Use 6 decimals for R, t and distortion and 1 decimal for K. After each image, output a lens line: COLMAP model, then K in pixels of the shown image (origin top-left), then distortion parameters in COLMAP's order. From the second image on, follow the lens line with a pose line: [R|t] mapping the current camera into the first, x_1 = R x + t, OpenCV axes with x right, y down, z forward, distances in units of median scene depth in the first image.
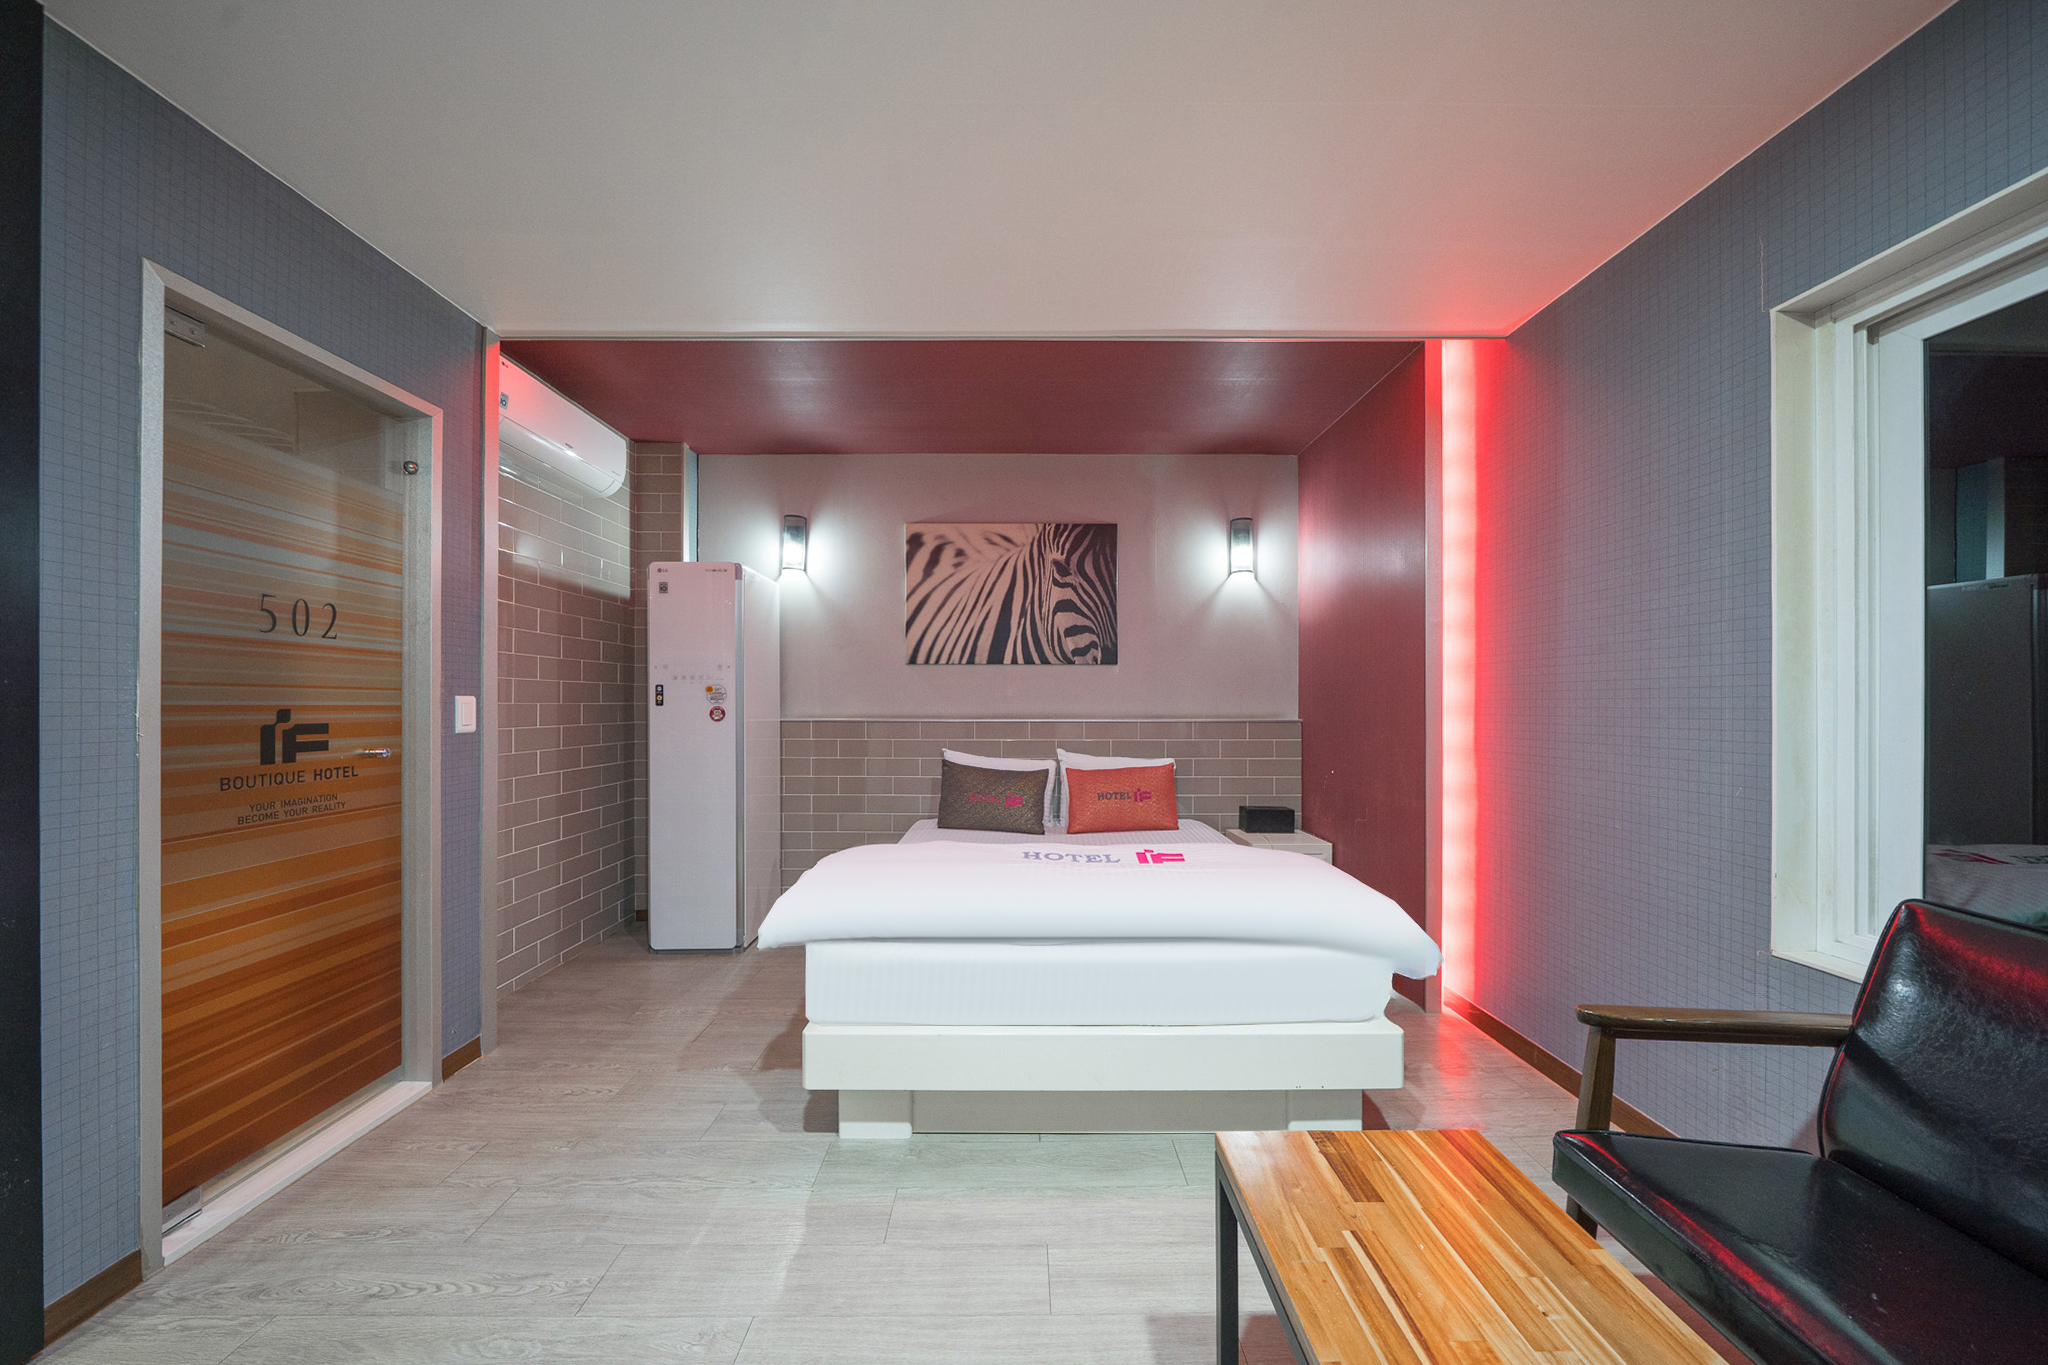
lens RADIAL K [[698.0, 0, 1024.6], [0, 698.0, 703.7], [0, 0, 1]] dist [-0.002638, -0.000778]
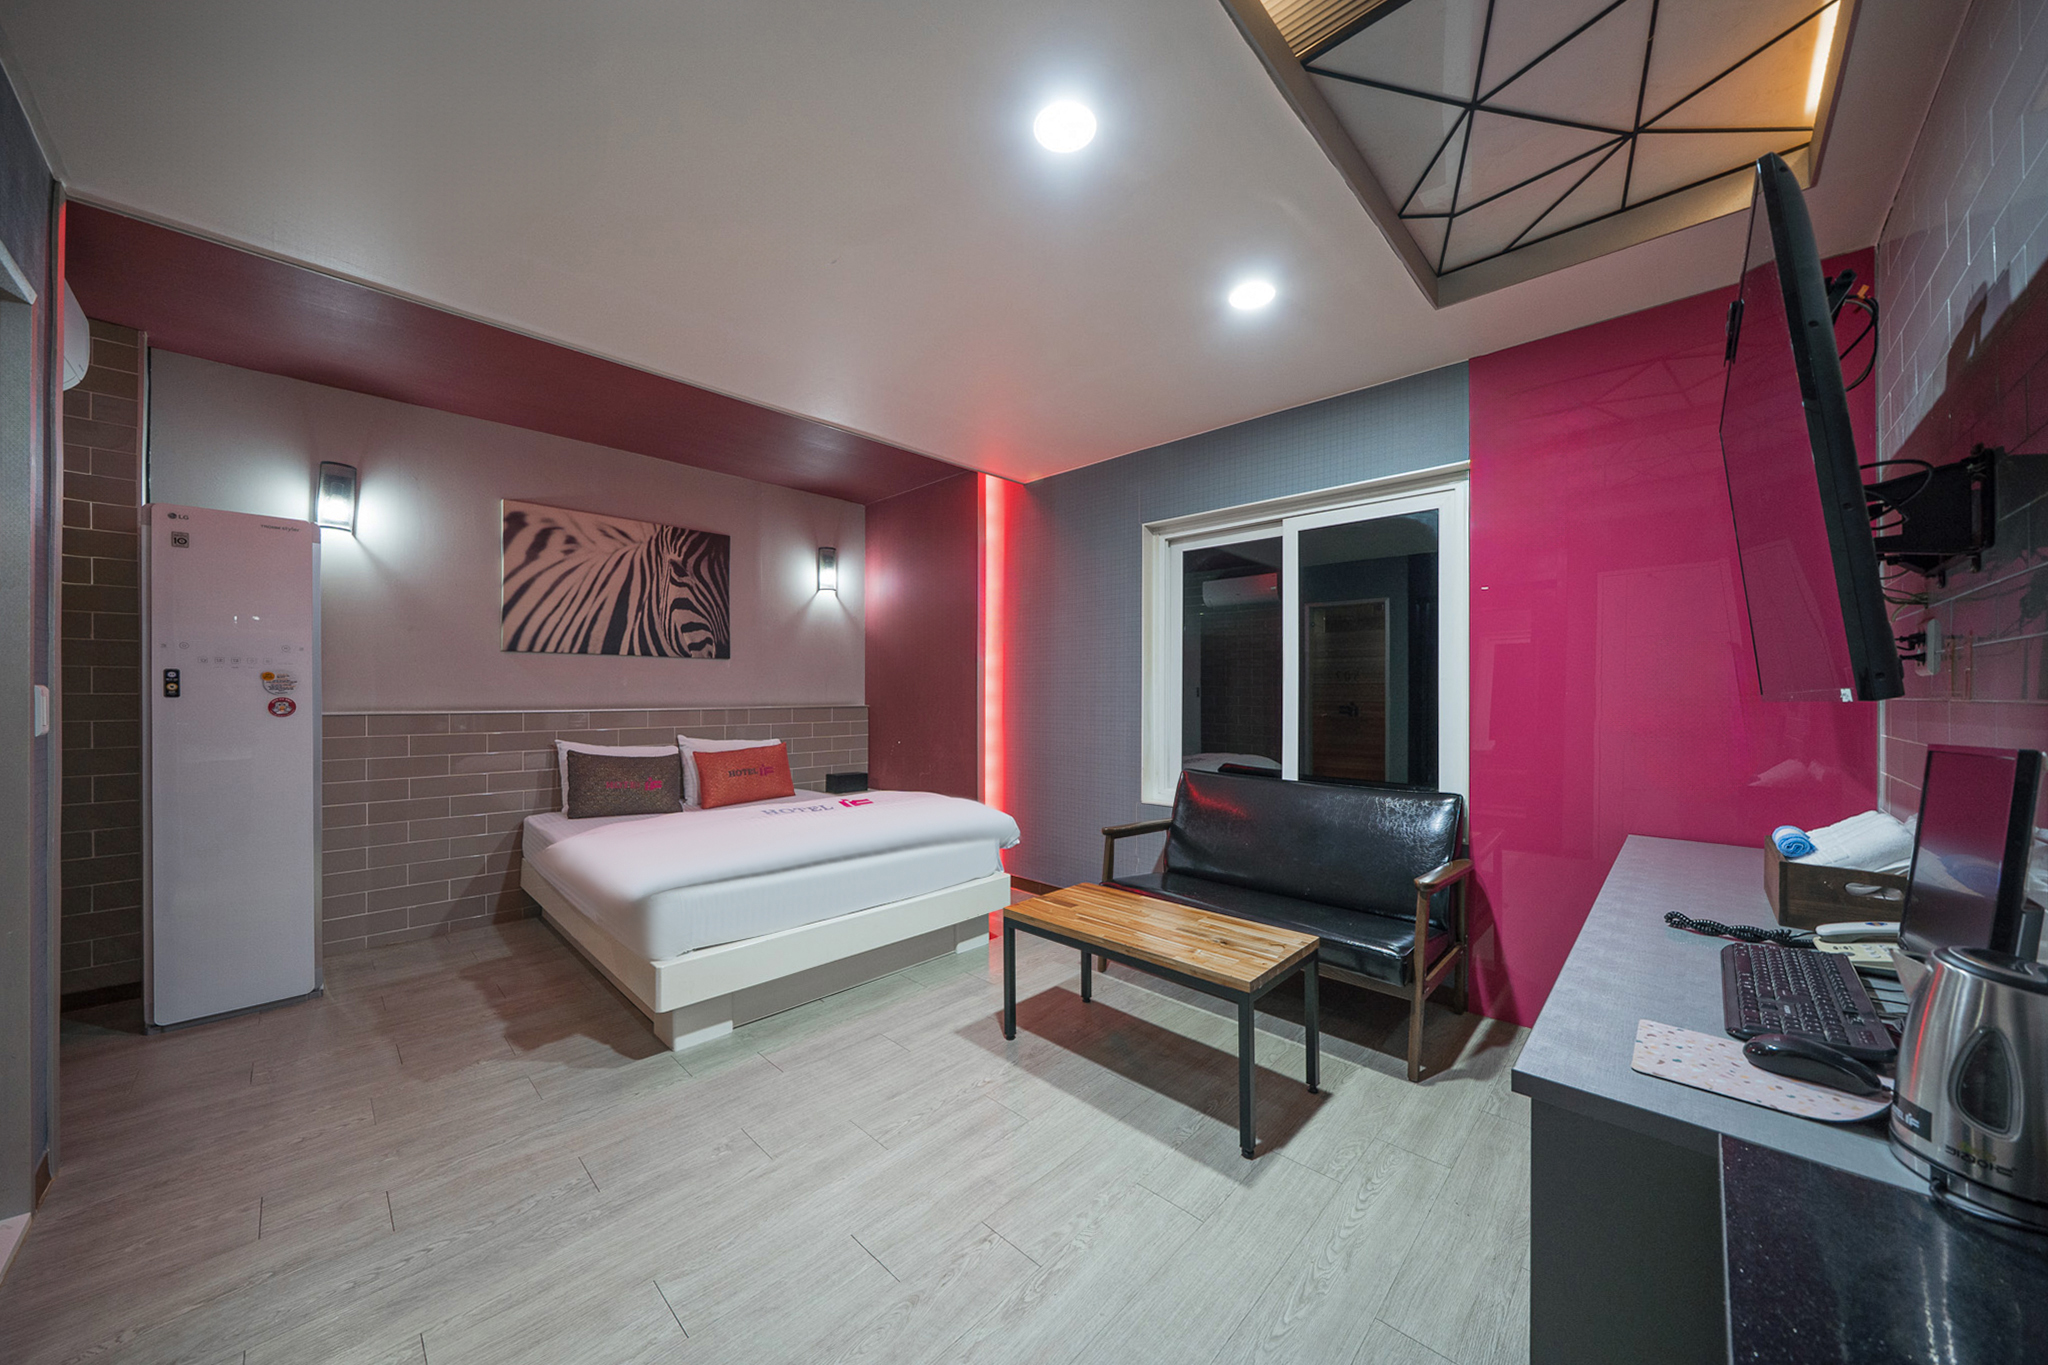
lens RADIAL K [[698.0, 0, 1018.4], [0, 698.0, 692.2], [0, 0, 1]] dist [-0.002638, -0.000778]
pose [[0.704101, 0.000261, 0.710100, -0.413195], [0.000100, 1.000000, -0.000467, -0.001959], [-0.710100, 0.000400, 0.704101, -0.164535]]
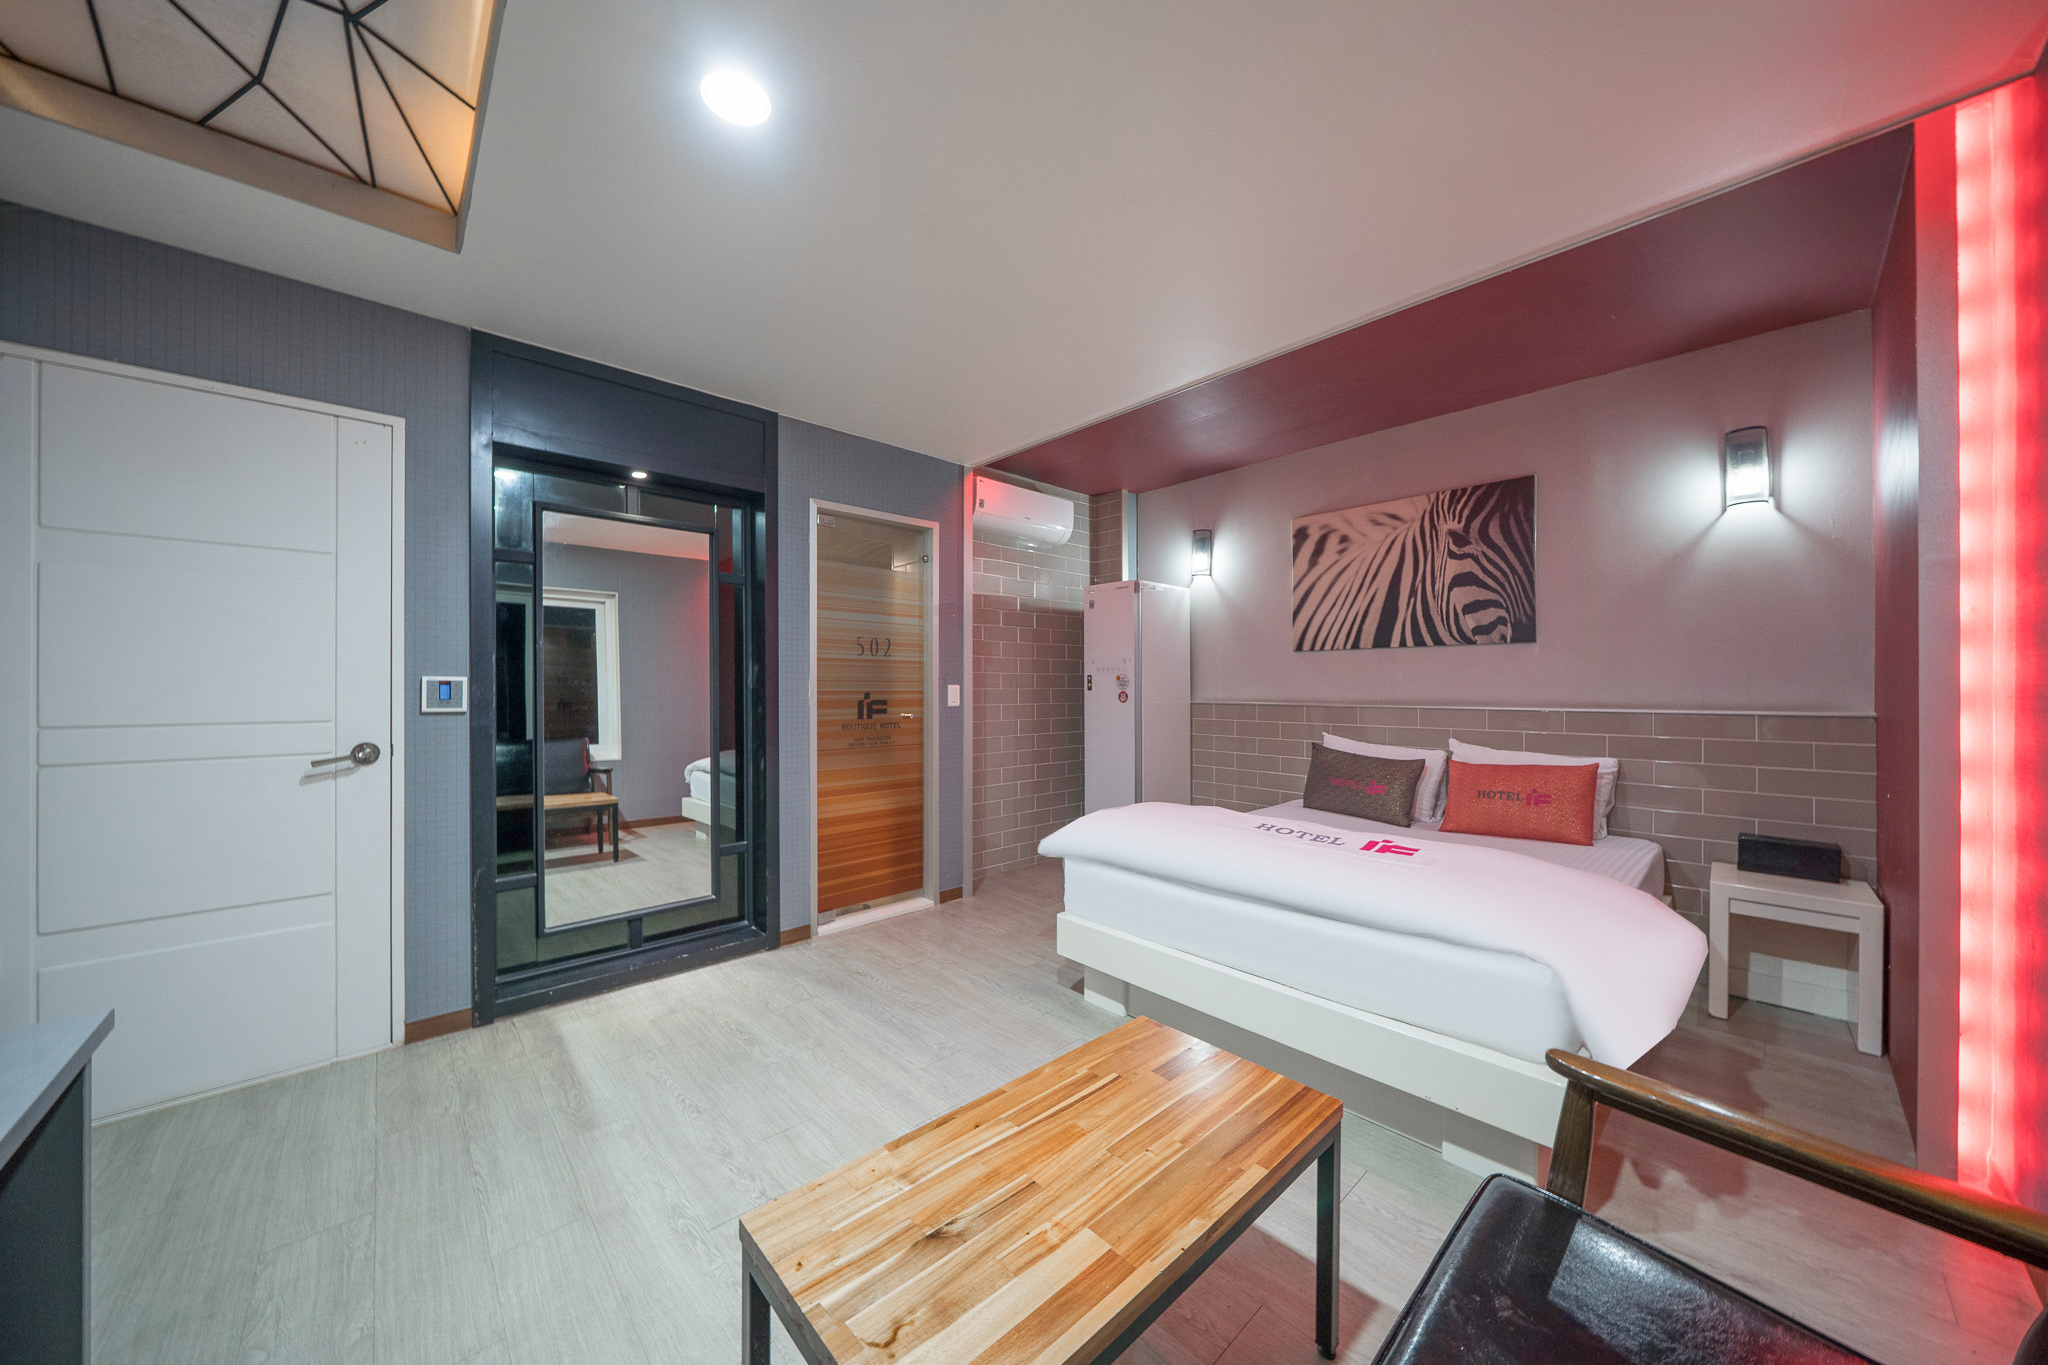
lens RADIAL K [[698.0, 0, 1028.2], [0, 698.0, 689.3], [0, 0, 1]] dist [-0.002638, -0.000778]
pose [[0.677178, 0.001467, -0.735818, 0.405366], [0.001535, 0.999993, 0.003406, -0.004087], [0.735817, -0.003436, 0.677171, -0.020194]]
